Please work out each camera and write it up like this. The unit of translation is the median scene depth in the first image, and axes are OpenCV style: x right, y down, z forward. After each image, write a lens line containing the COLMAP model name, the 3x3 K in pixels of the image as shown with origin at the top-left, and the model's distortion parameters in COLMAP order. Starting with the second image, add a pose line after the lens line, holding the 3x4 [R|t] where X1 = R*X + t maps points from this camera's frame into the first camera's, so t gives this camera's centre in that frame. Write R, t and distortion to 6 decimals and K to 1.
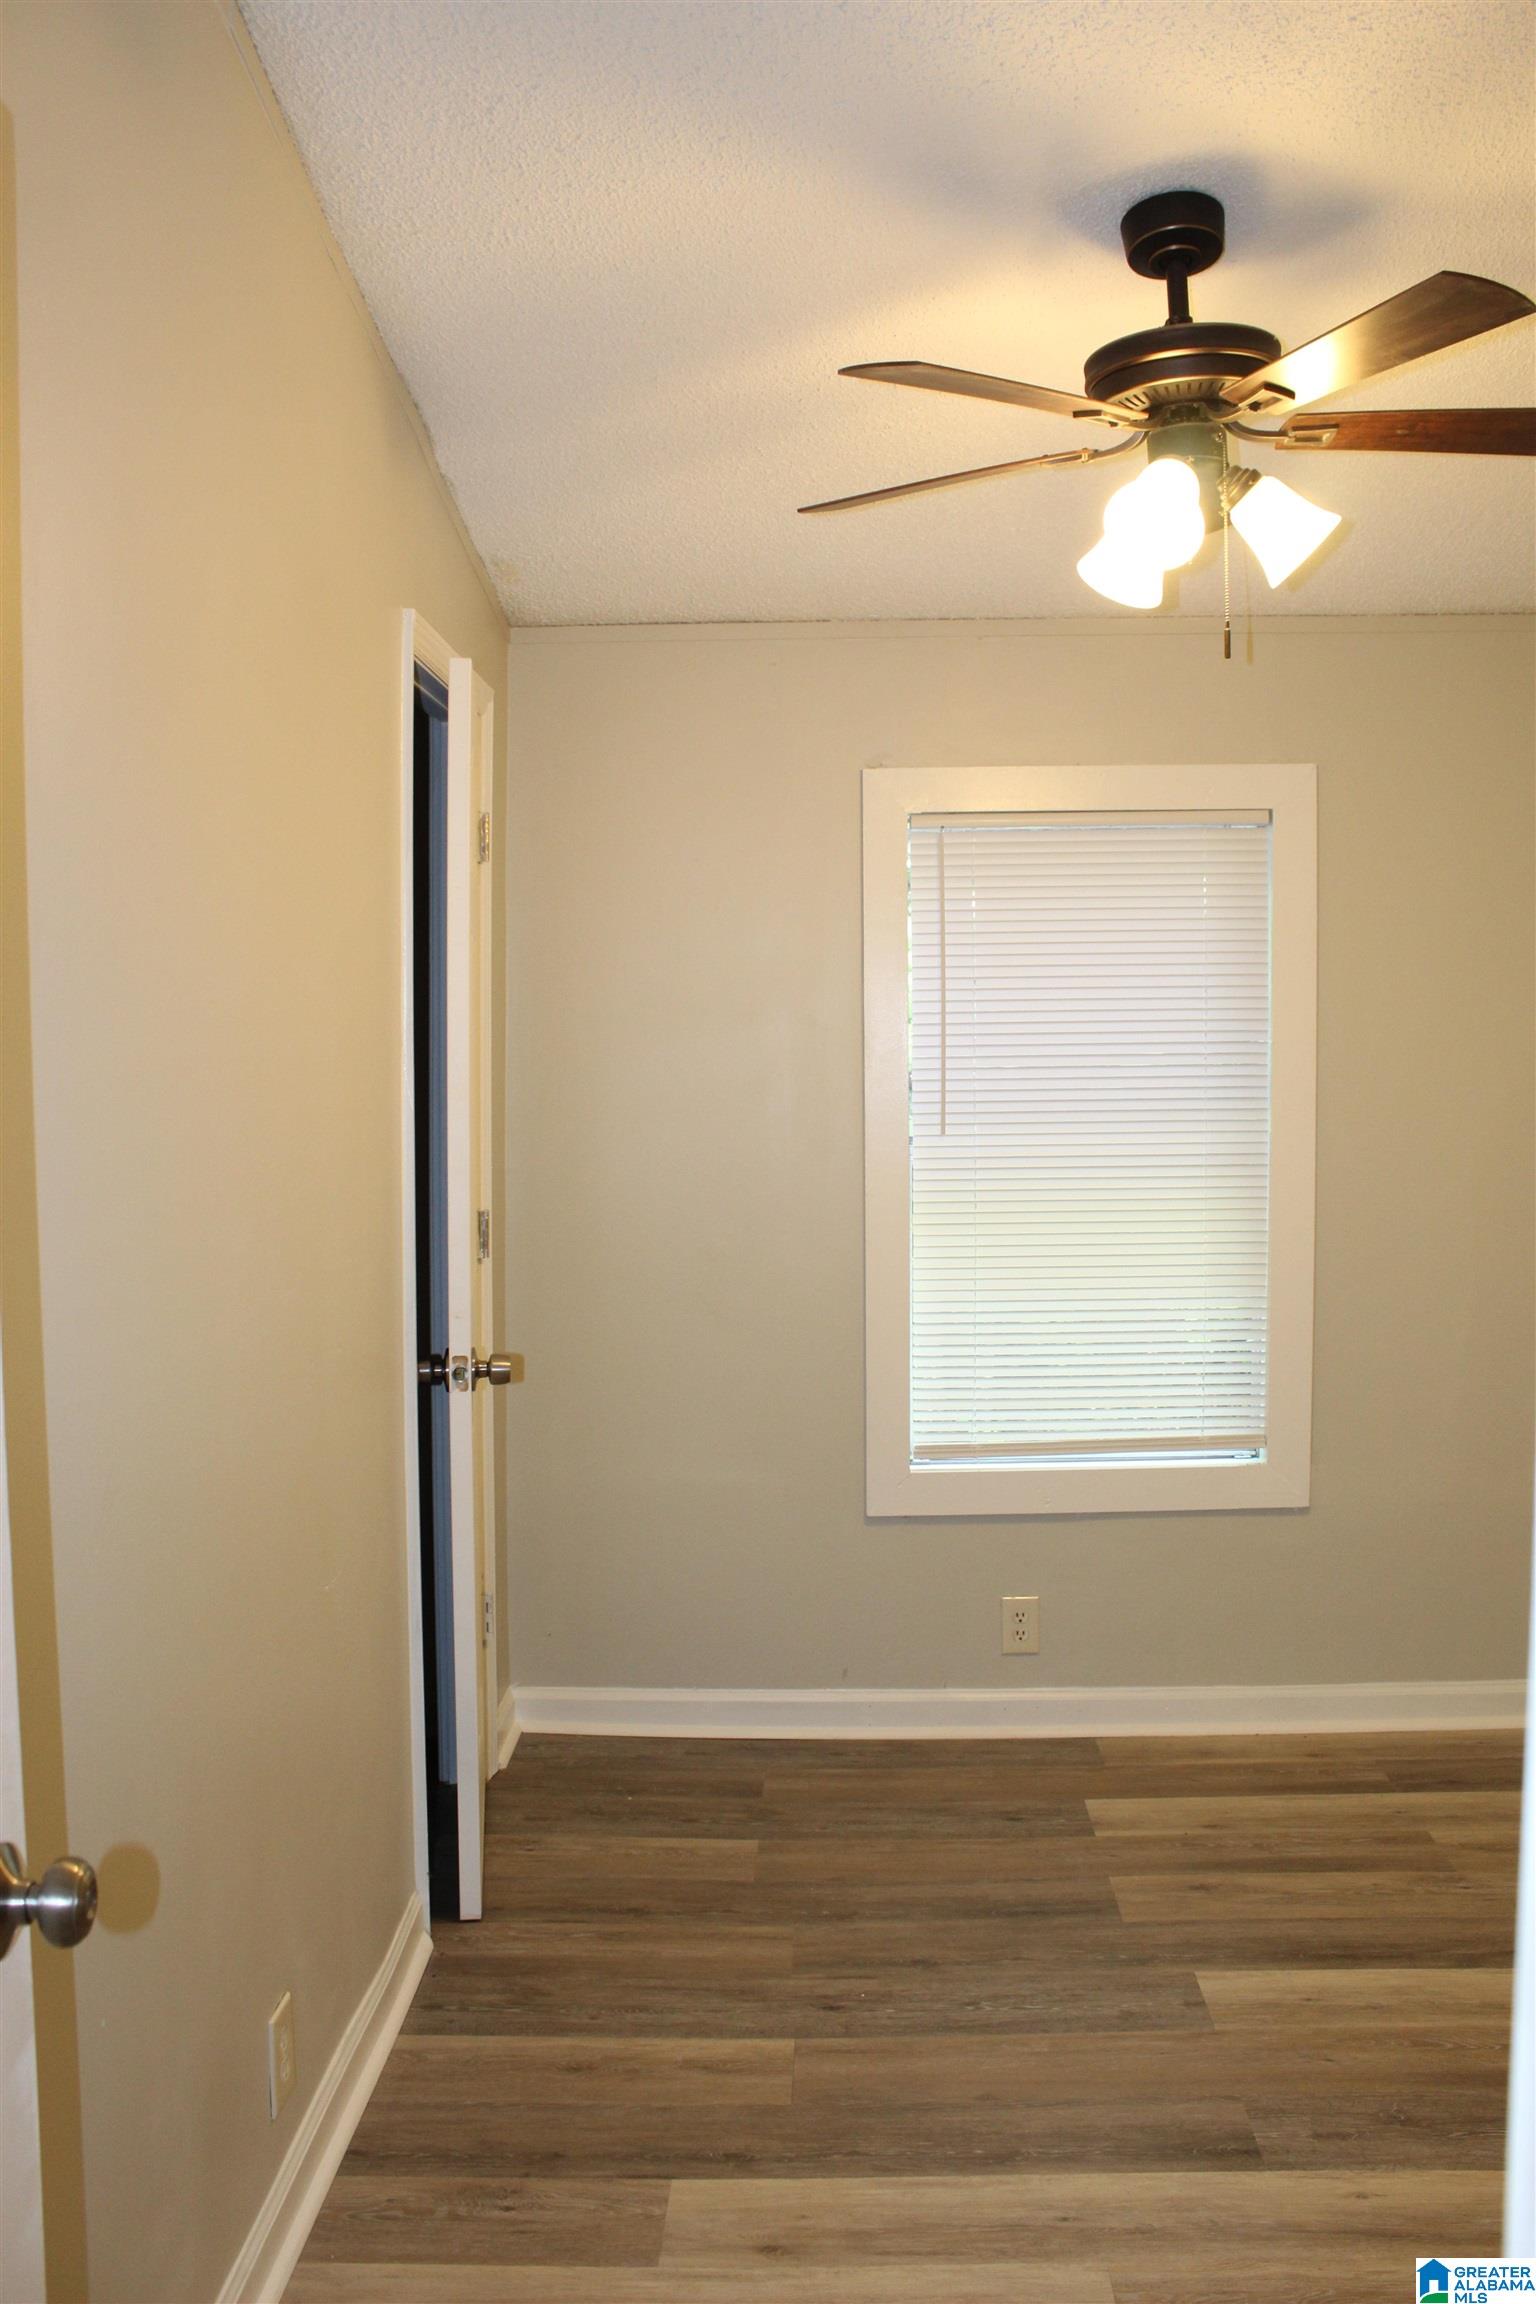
lens RADIAL K [[1934.9, 0, 768.0], [0, 1934.9, 1152.0], [0, 0, 1]] dist [-0.170729, 0.151955]
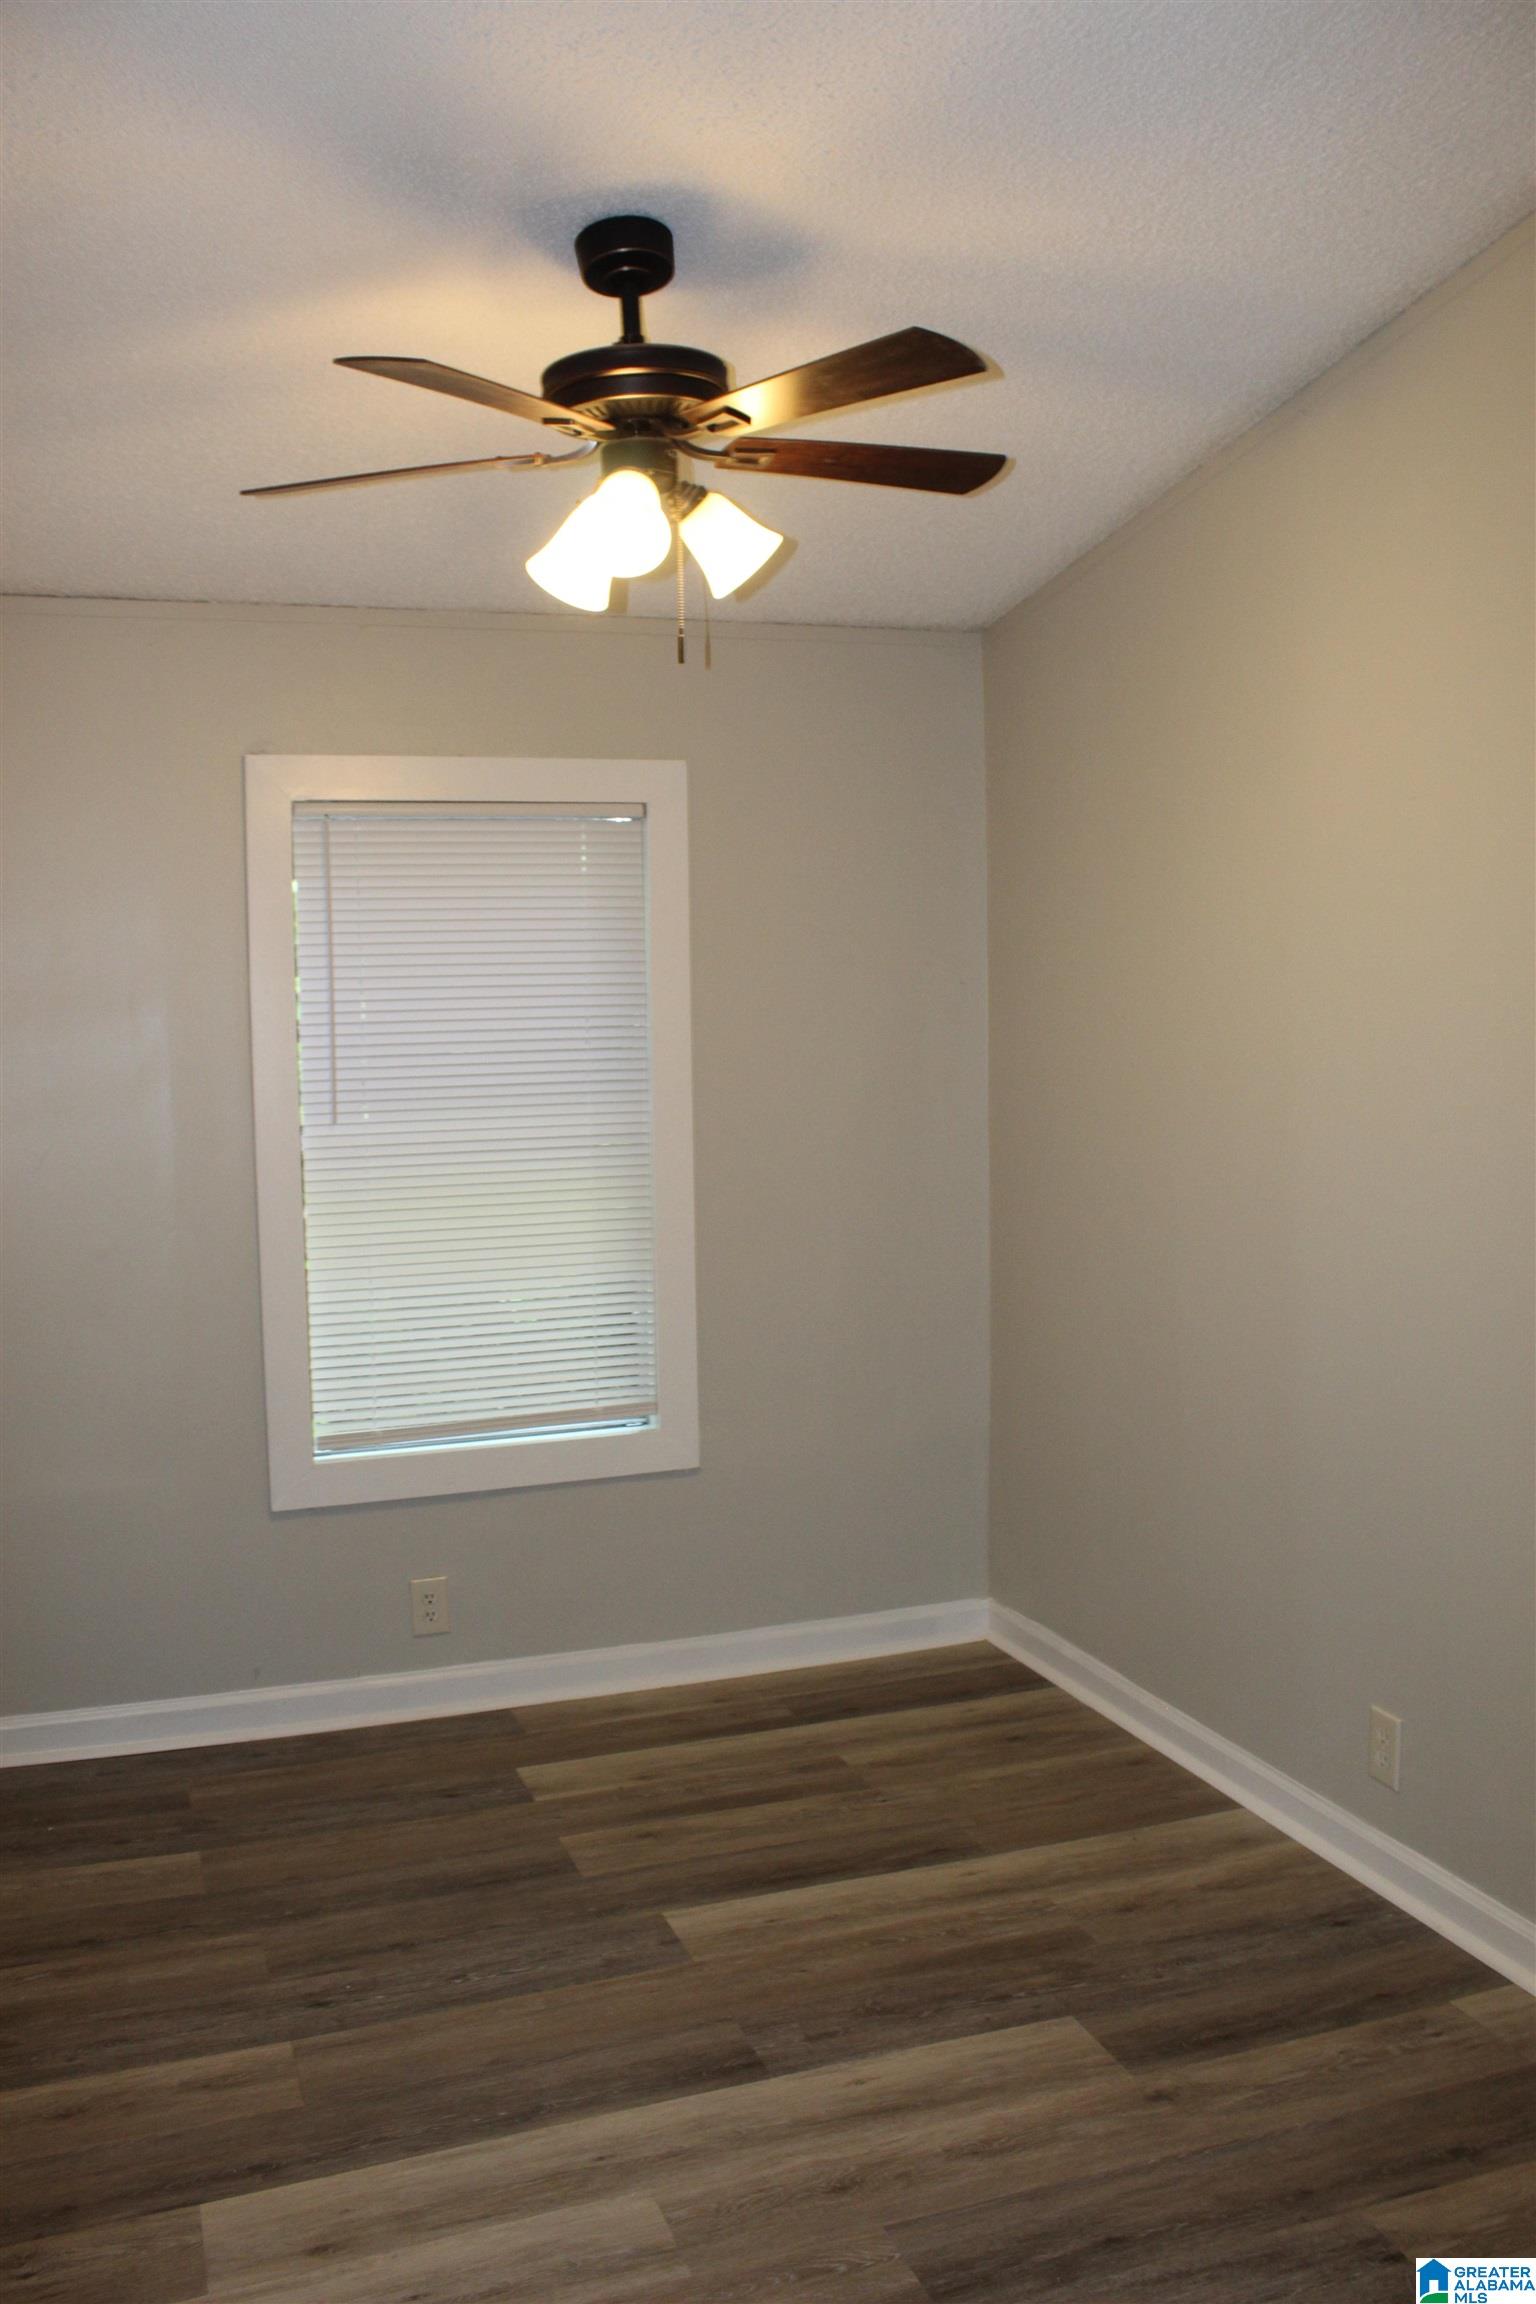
lens RADIAL K [[1934.9, 0, 768.0], [0, 1934.9, 1152.0], [0, 0, 1]] dist [-0.170729, 0.151955]
pose [[0.927028, -0.032873, 0.373548, -0.099928], [0.030190, 0.999459, 0.013031, -0.000781], [-0.373775, -0.000802, 0.927519, -0.004678]]
